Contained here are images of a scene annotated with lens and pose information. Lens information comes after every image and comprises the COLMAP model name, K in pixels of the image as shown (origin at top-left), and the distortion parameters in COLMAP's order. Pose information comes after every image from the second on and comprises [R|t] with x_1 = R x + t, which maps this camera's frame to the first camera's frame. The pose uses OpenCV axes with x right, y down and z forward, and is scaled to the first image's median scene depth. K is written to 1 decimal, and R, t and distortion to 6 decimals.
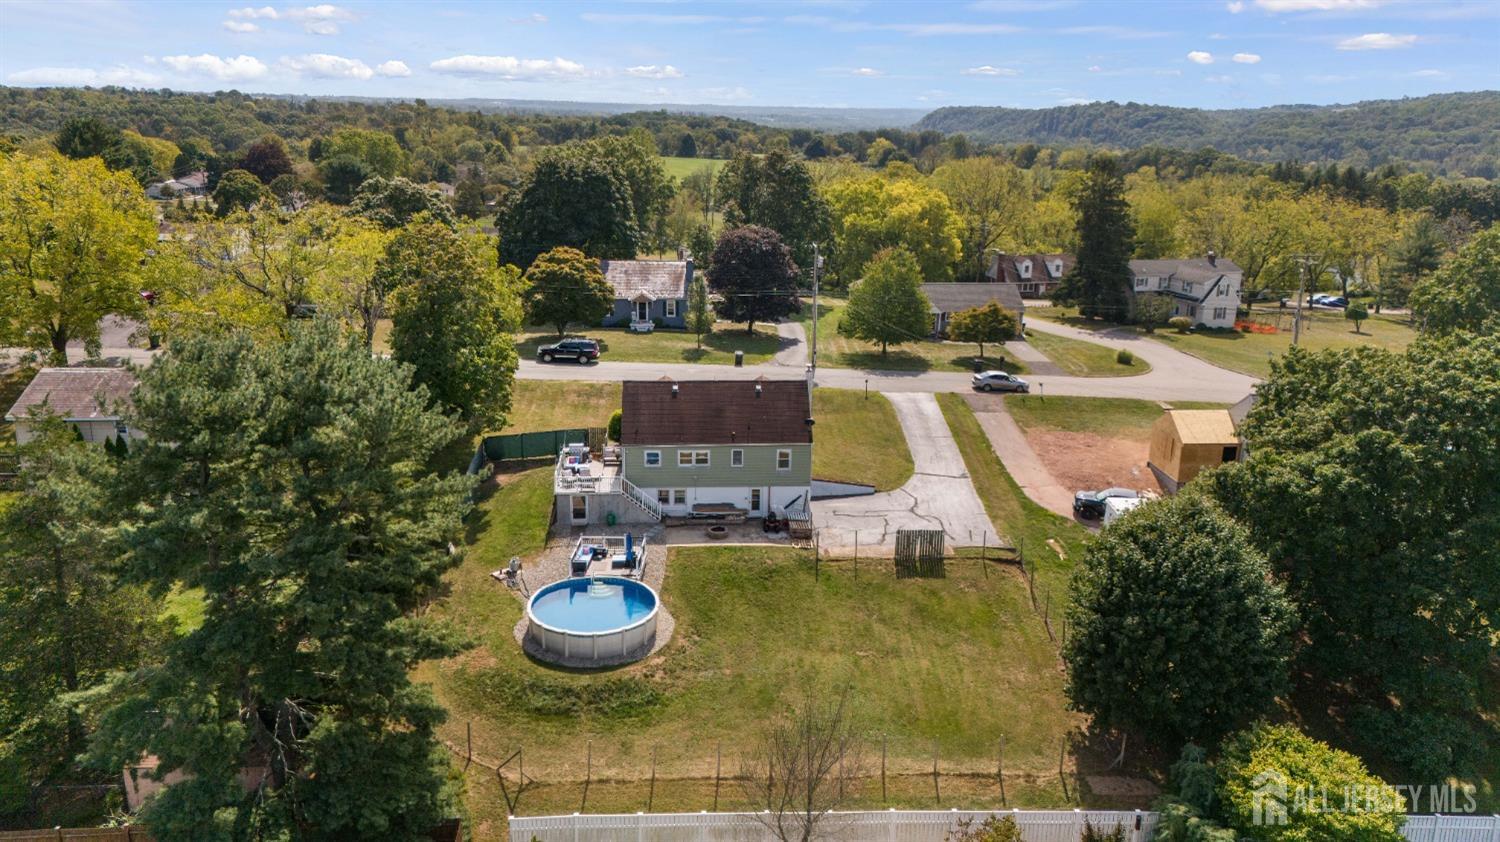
lens RADIAL K [[1127.6, 0, 726.1], [0, 1127.6, 420.3], [0, 0, 1]] dist [0.030201, -0.007475]
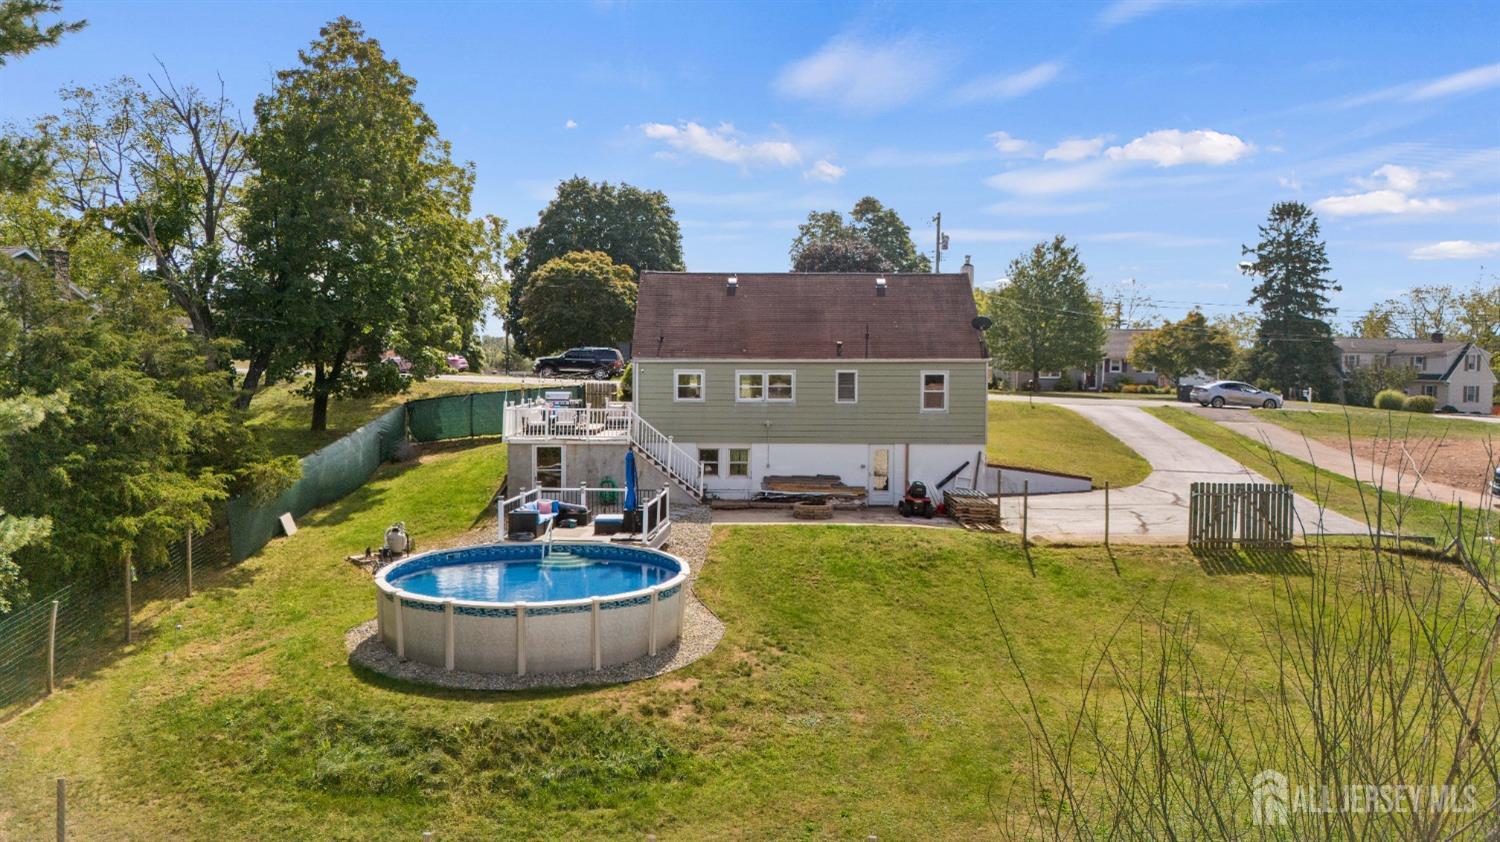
lens RADIAL K [[1127.6, 0, 726.1], [0, 1127.6, 420.3], [0, 0, 1]] dist [0.030201, -0.007475]
pose [[0.998654, 0.002003, -0.051835, -0.022231], [-0.013149, 0.976395, -0.215592, 0.188145], [0.050180, 0.215983, 0.975107, 0.543708]]
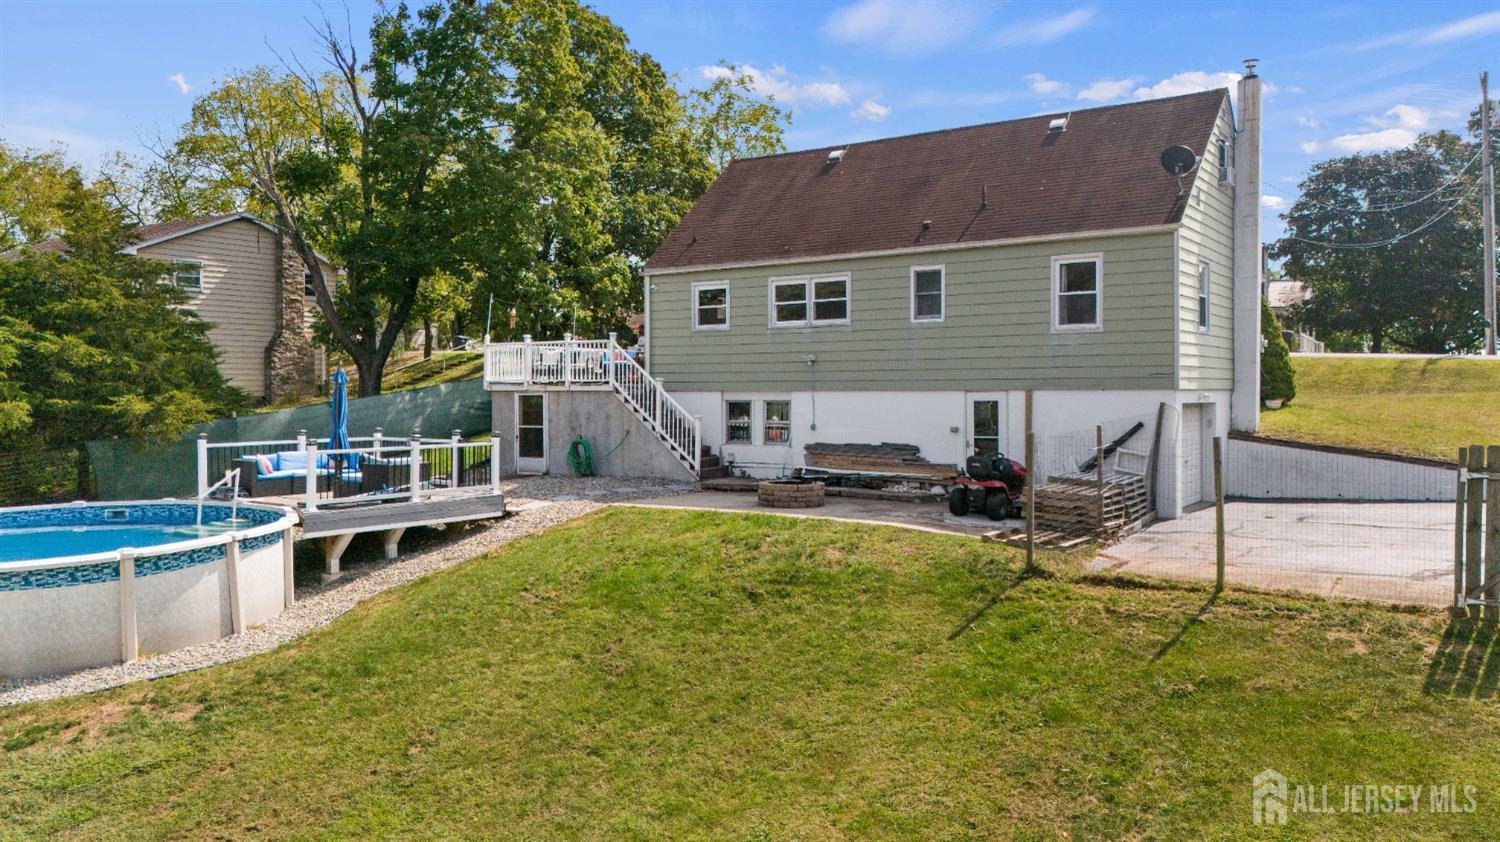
lens RADIAL K [[1127.6, 0, 726.1], [0, 1127.6, 420.3], [0, 0, 1]] dist [0.030201, -0.007475]
pose [[0.784987, 0.006976, -0.619473, 0.183857], [-0.157428, 0.969359, -0.188574, 0.155024], [0.599176, 0.245550, 0.762032, 0.834955]]
